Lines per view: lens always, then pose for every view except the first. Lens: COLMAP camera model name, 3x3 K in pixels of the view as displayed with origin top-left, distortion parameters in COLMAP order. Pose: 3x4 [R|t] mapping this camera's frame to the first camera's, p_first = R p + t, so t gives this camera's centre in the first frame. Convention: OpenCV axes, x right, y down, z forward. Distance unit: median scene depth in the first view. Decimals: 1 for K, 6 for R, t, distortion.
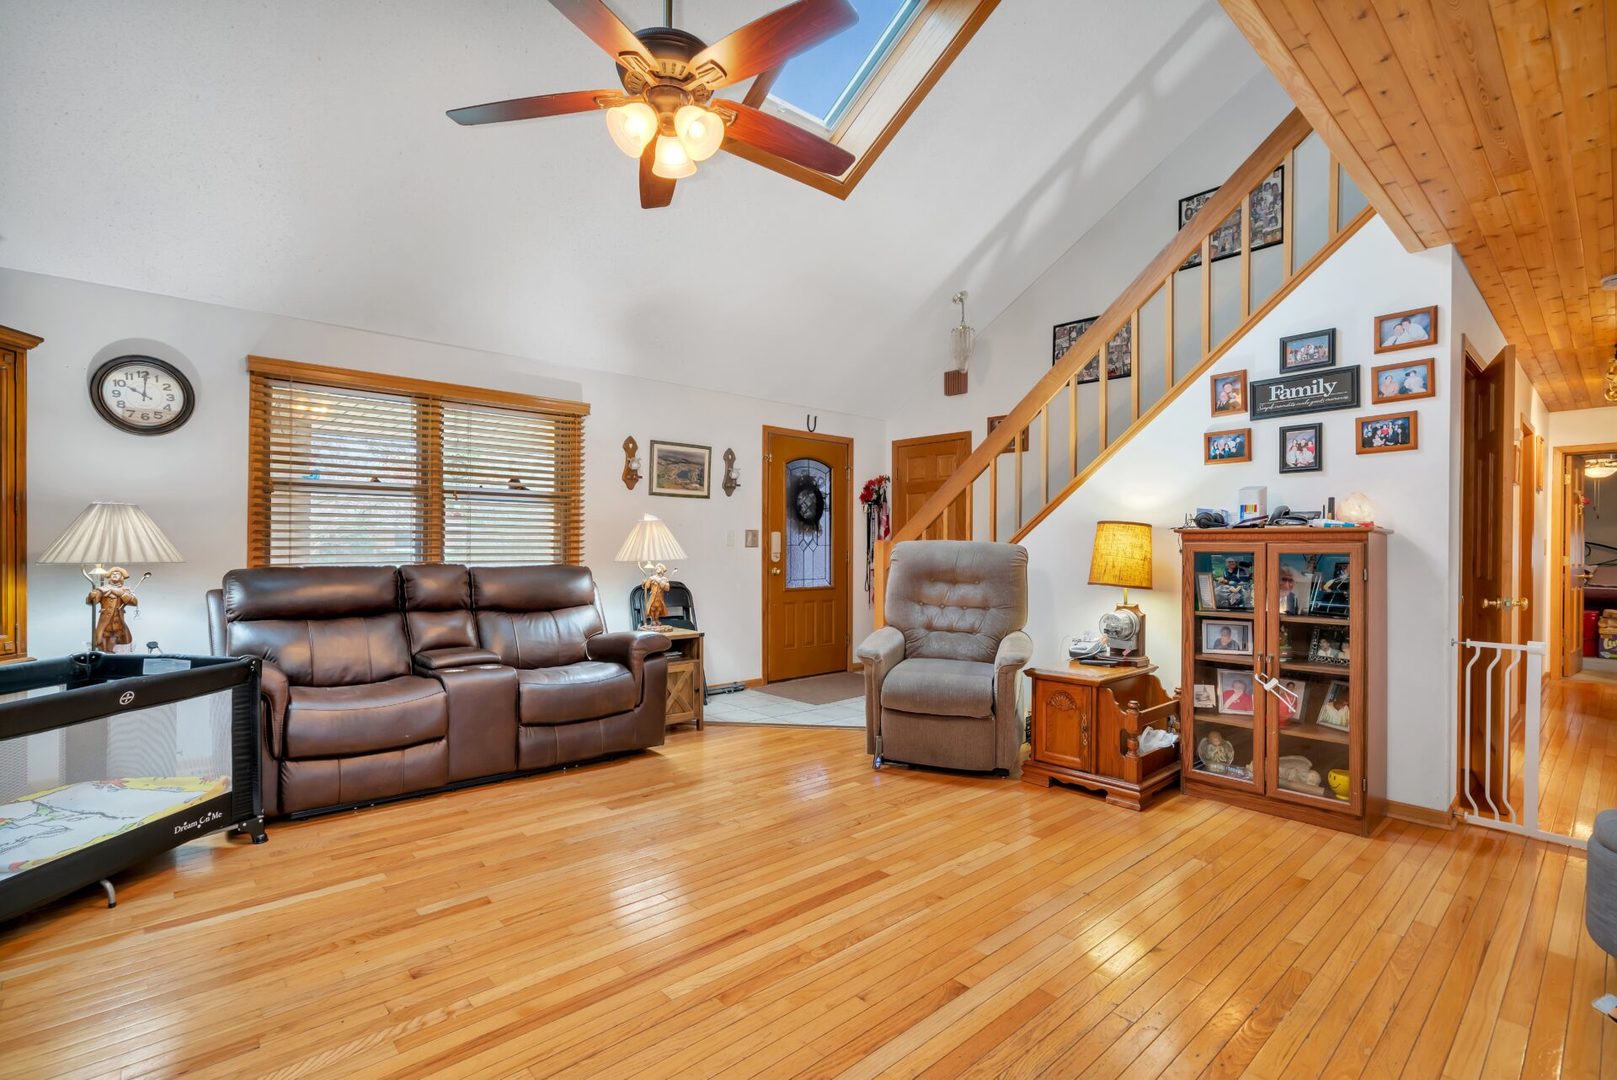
lens RADIAL K [[758.9, 0, 809.1], [0, 758.9, 546.3], [0, 0, 1]] dist [-0.005901, 0.003869]
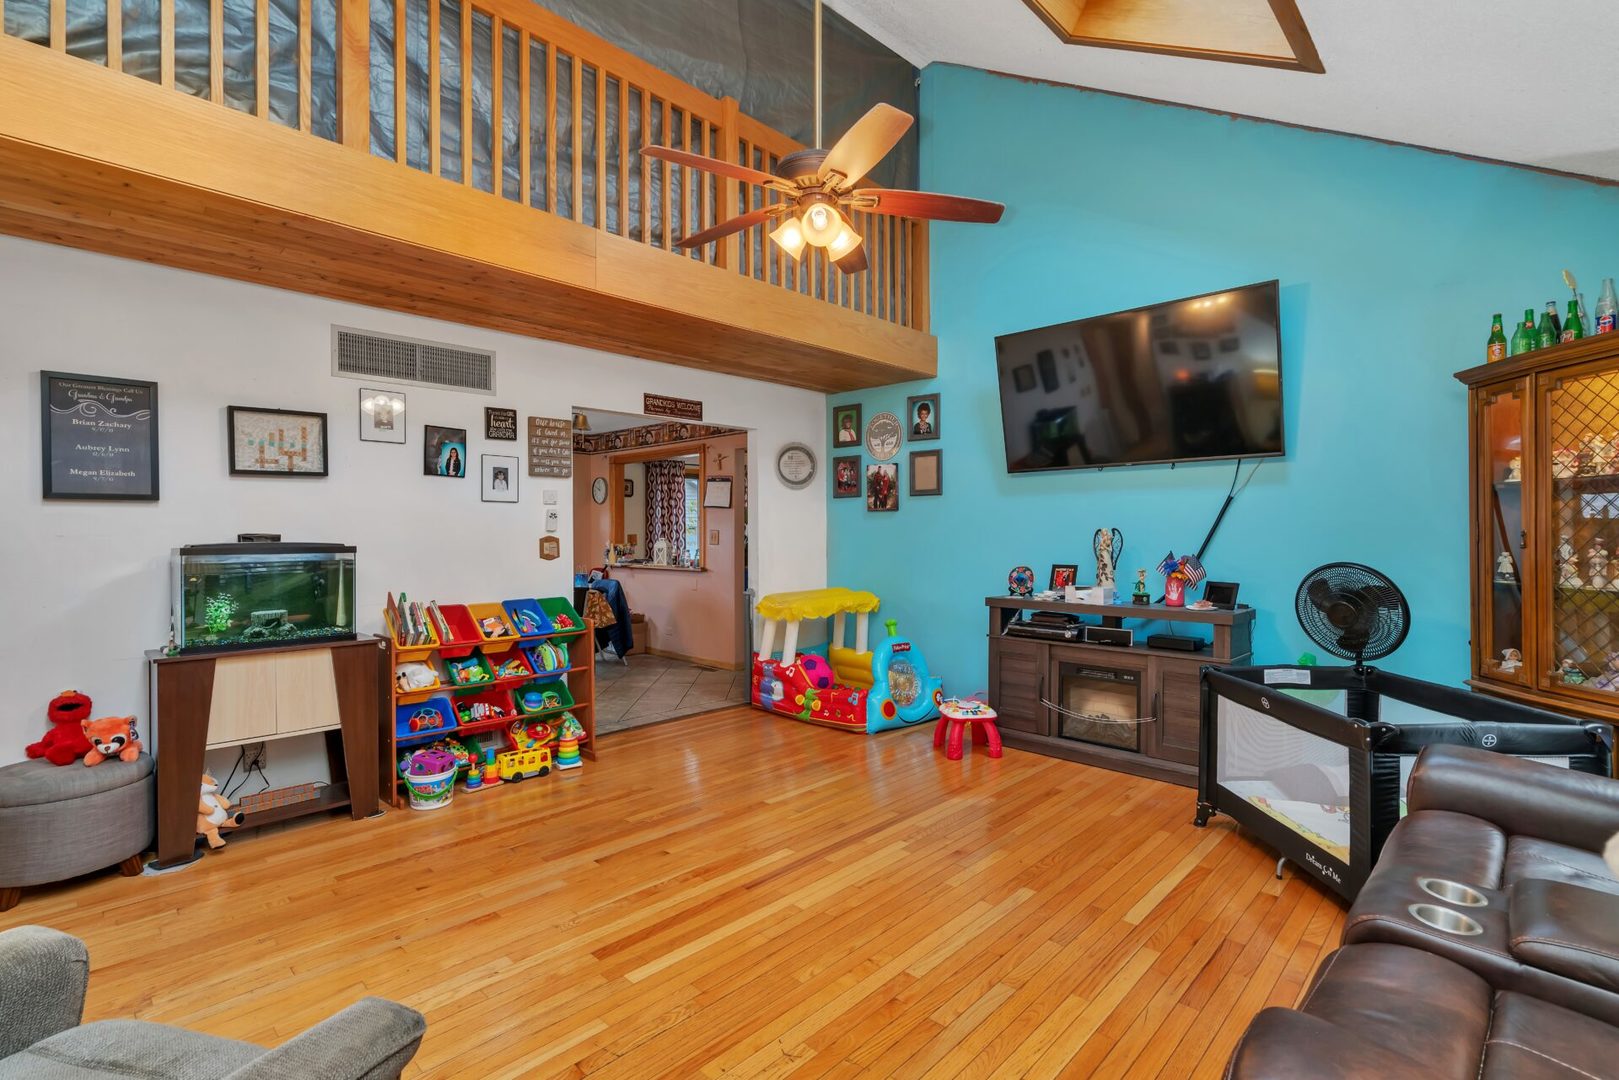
lens RADIAL K [[759.9, 0, 808.9], [0, 759.9, 536.7], [0, 0, 1]] dist [-0.005901, 0.003869]
pose [[-0.998325, 0.002405, -0.057810, -0.098374], [0.002210, 0.999992, 0.003432, -0.055479], [0.057818, 0.003299, -0.998322, 1.925928]]
